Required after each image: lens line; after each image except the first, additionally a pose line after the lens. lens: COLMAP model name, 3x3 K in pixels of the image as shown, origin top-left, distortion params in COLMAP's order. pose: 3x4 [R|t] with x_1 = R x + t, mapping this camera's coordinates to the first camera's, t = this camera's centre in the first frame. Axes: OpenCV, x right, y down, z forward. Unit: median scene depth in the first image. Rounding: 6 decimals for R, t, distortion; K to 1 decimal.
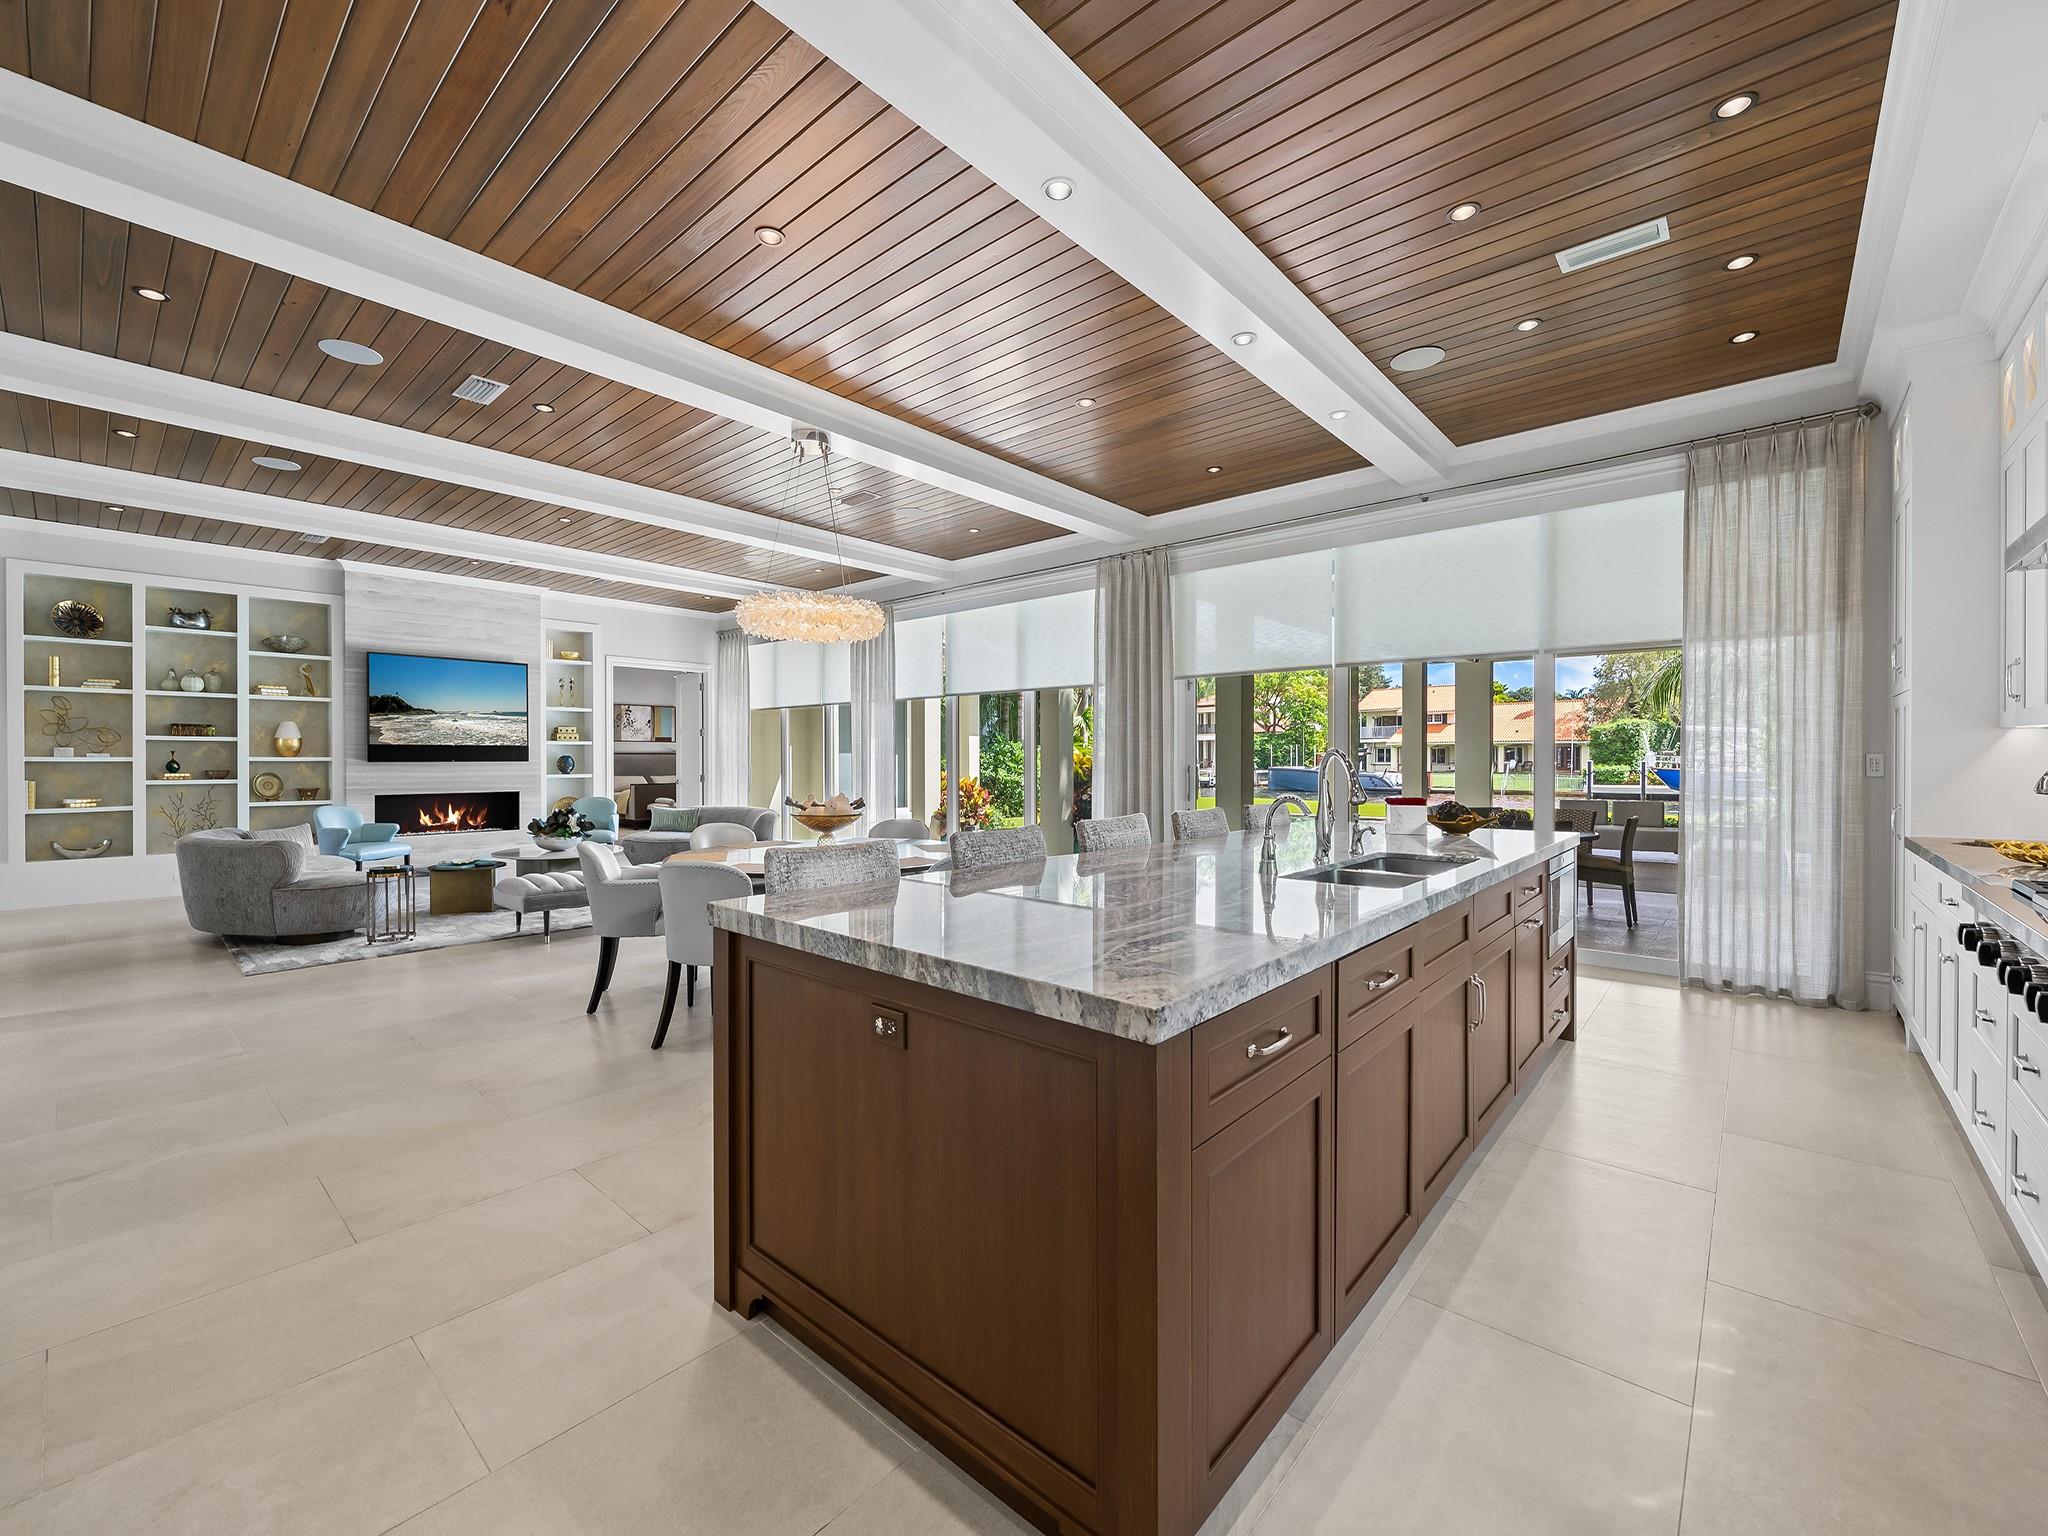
lens RADIAL K [[842.4, 0, 1024.1], [0, 842.4, 761.0], [0, 0, 1]] dist [0.004692, -0.003473]
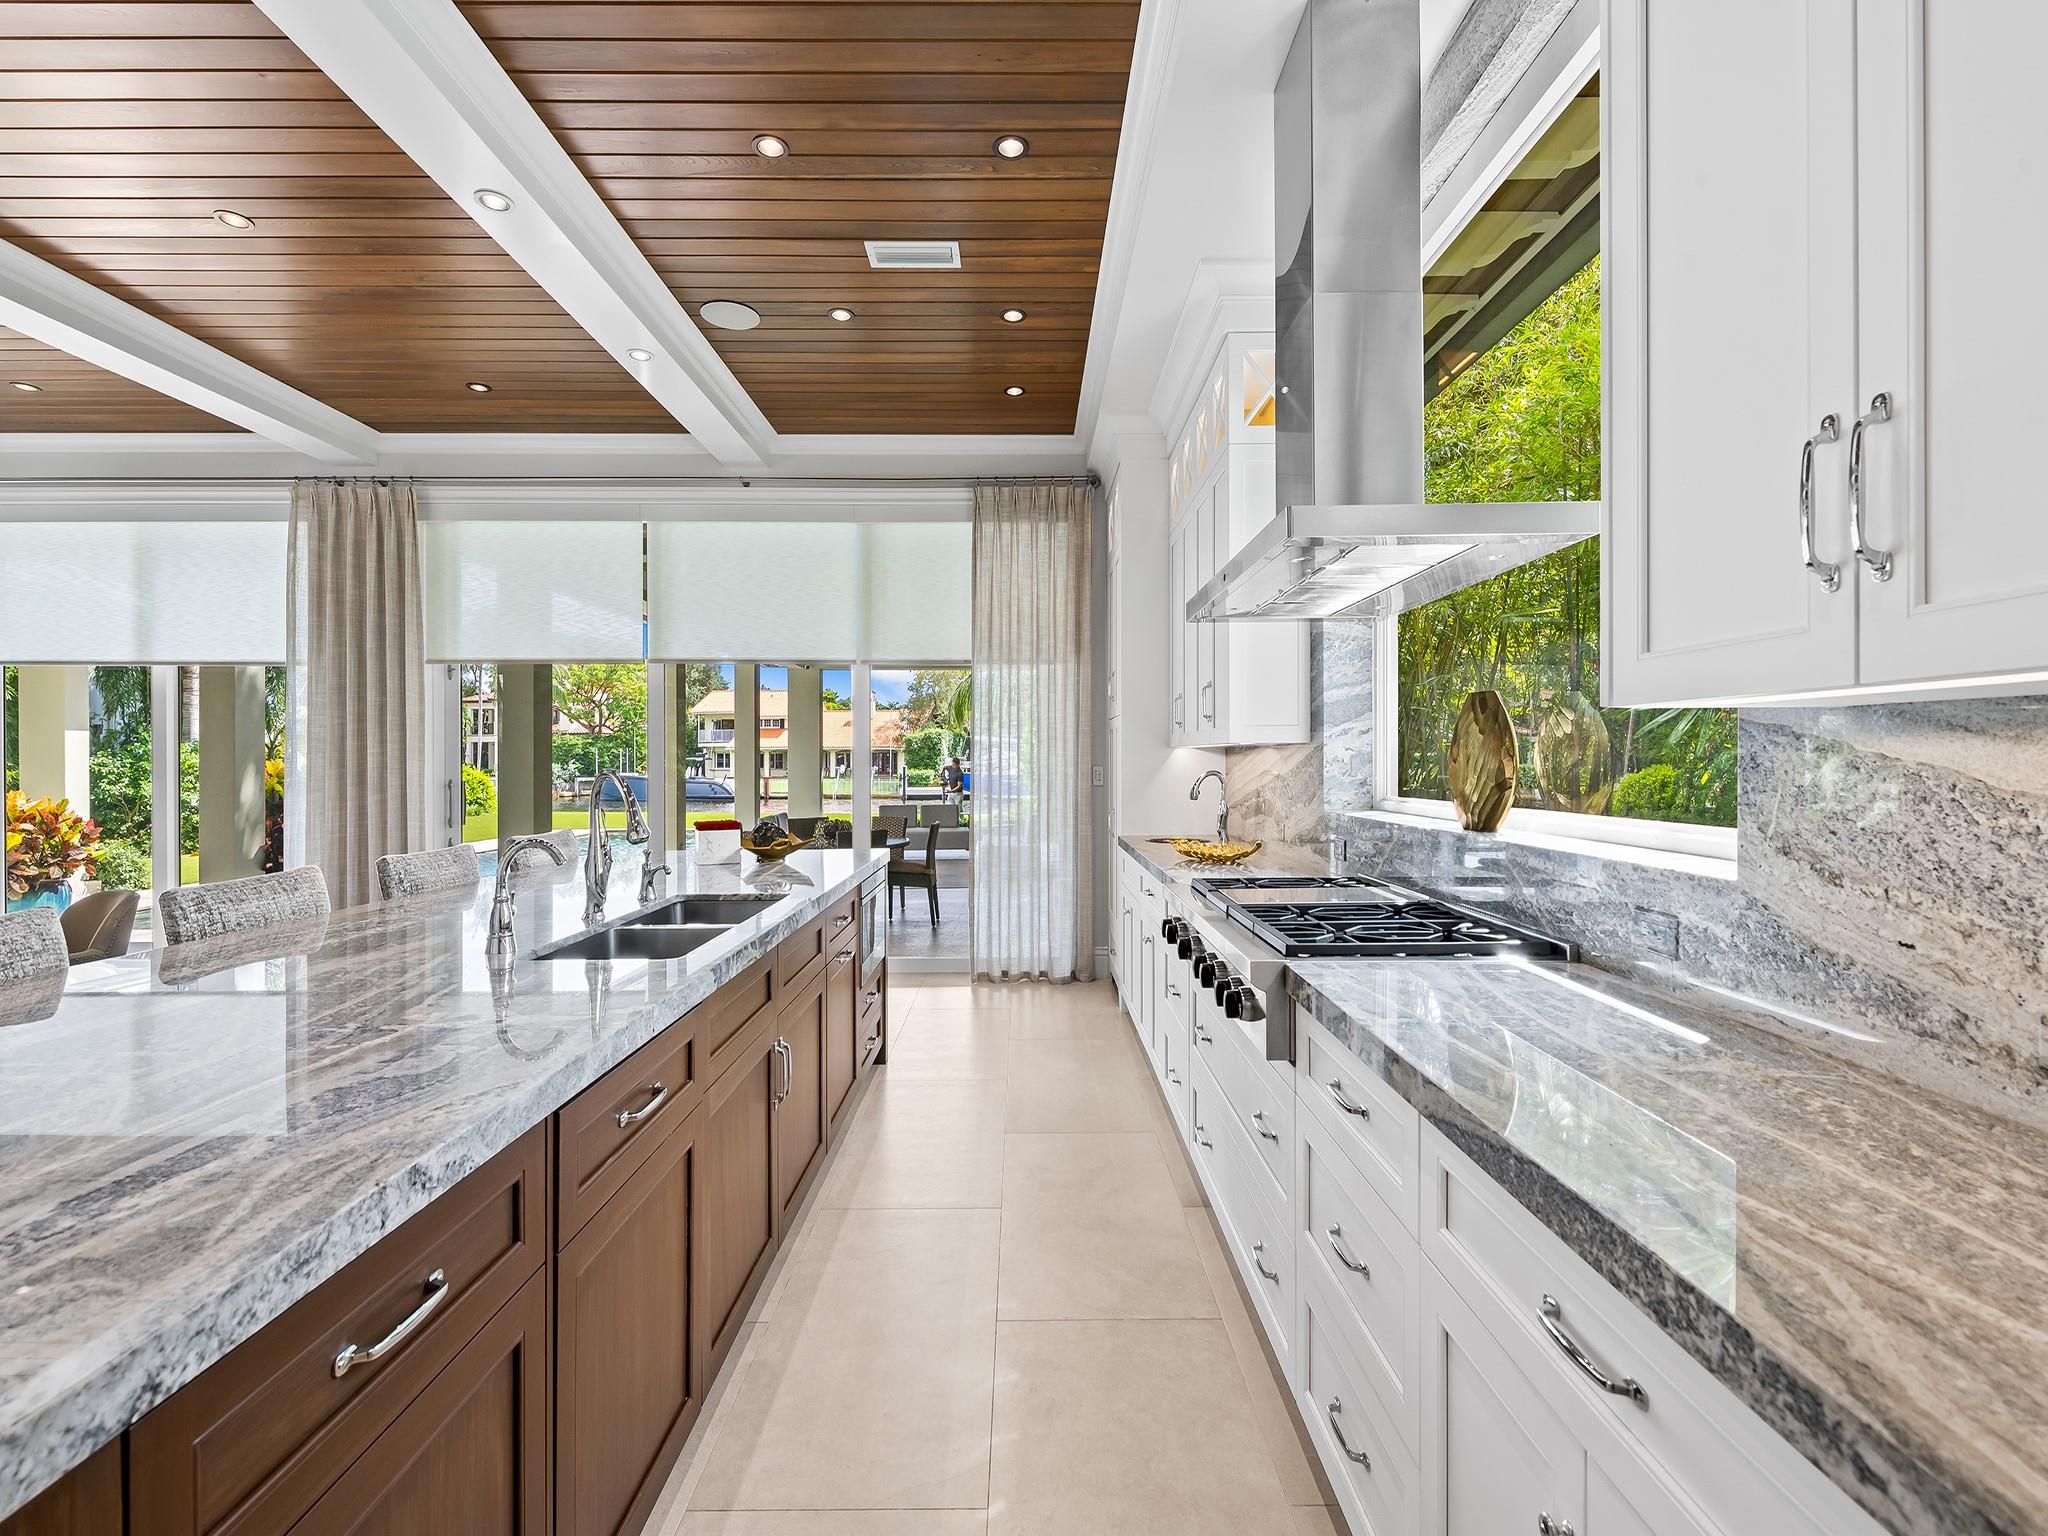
lens RADIAL K [[881.3, 0, 1038.7], [0, 881.3, 769.1], [0, 0, 1]] dist [0.001868, -0.002920]
pose [[0.738538, -0.007437, 0.674171, 0.068945], [0.003489, 0.999968, 0.007209, -0.010554], [-0.674203, -0.002972, 0.738540, 0.091217]]
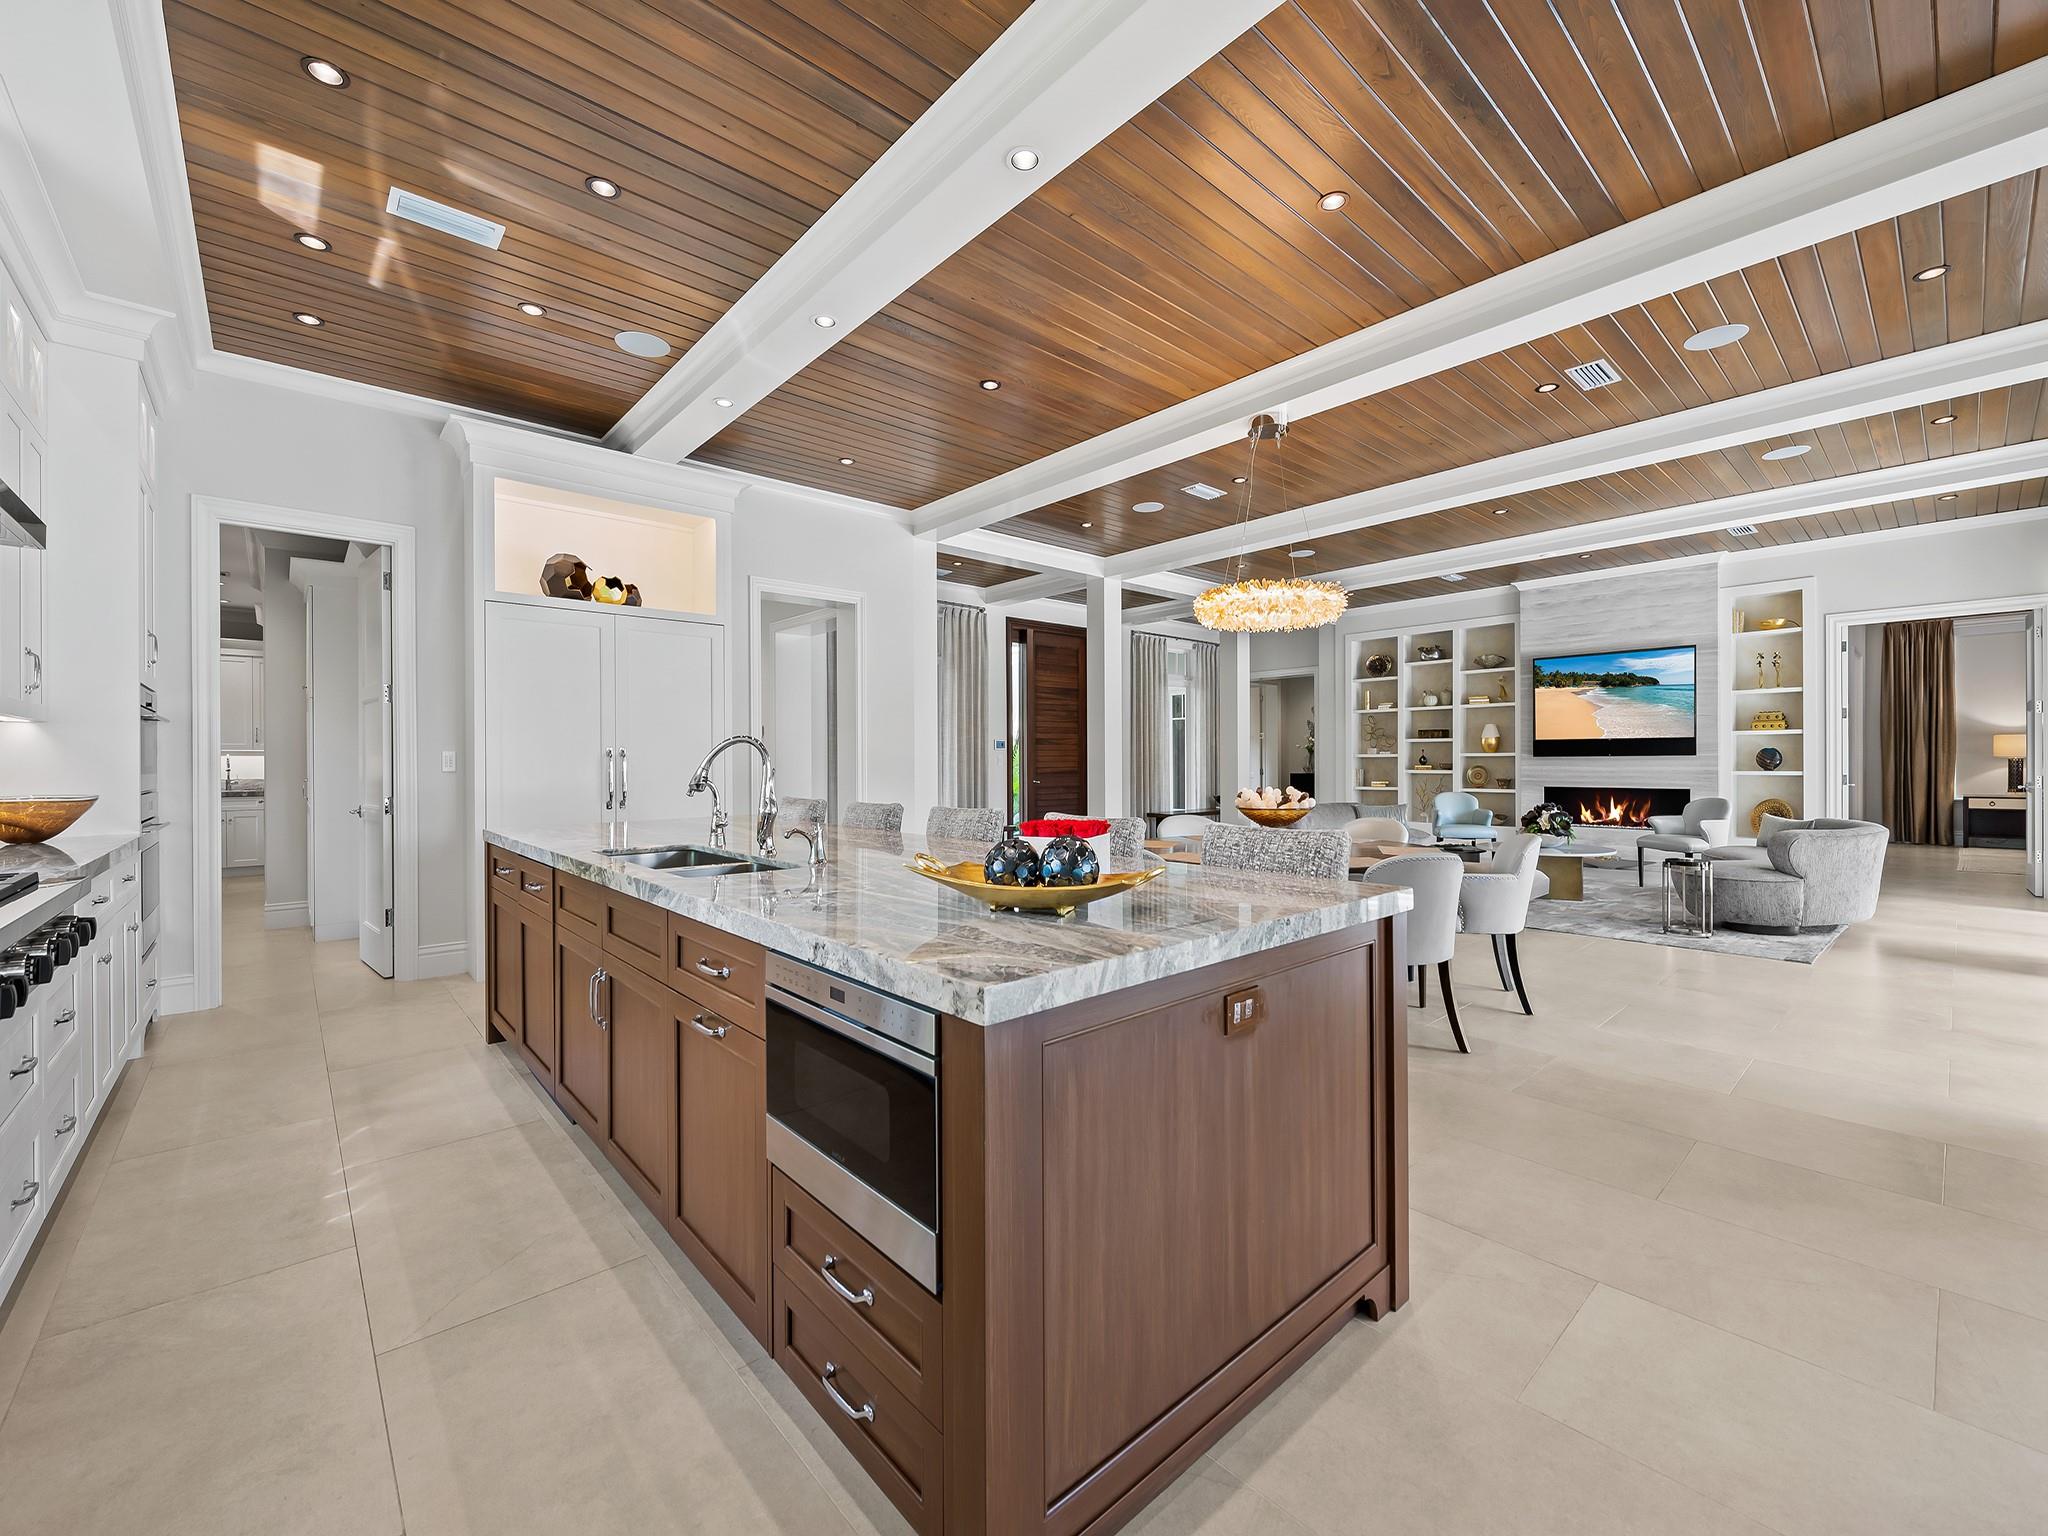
lens RADIAL K [[842.4, 0, 1028.7], [0, 842.4, 766.3], [0, 0, 1]] dist [0.004692, -0.003473]
pose [[-0.123328, 0.006915, -0.992342, 0.713754], [0.001821, 0.999976, 0.006742, 0.008109], [0.992364, -0.000975, -0.123337, 0.802575]]
